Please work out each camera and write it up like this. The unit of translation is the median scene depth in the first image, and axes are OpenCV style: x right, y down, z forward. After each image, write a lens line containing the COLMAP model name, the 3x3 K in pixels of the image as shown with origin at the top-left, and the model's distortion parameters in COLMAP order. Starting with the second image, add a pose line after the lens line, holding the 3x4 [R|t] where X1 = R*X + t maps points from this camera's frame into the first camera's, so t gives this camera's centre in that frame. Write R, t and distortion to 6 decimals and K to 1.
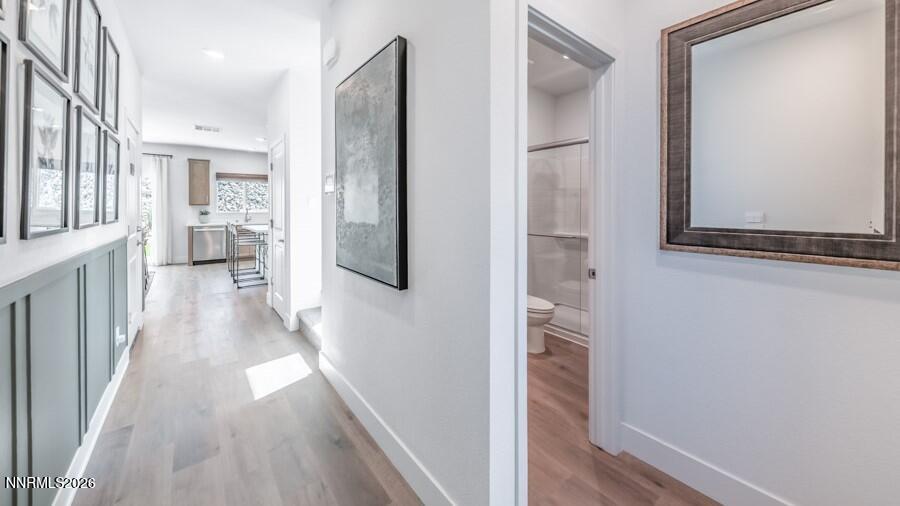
lens RADIAL K [[313.6, 0, 443.1], [0, 313.6, 208.4], [0, 0, 1]] dist [0.002050, -0.000128]
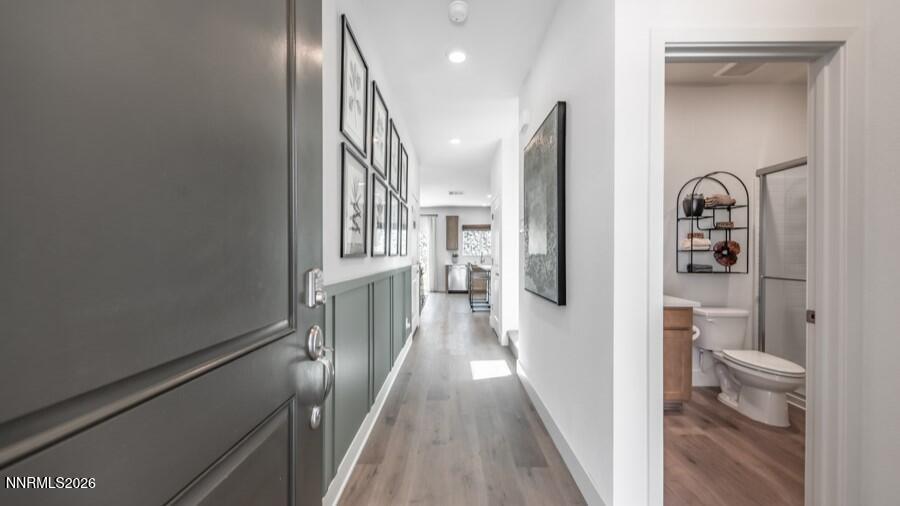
lens RADIAL K [[322.0, 0, 452.5], [0, 322.0, 258.3], [0, 0, 1]] dist [0.000092, -0.000058]
pose [[0.776525, 0.003680, -0.630076, 0.227373], [-0.001071, 0.999989, 0.004521, 0.044565], [0.630086, -0.002836, 0.776520, -0.173620]]
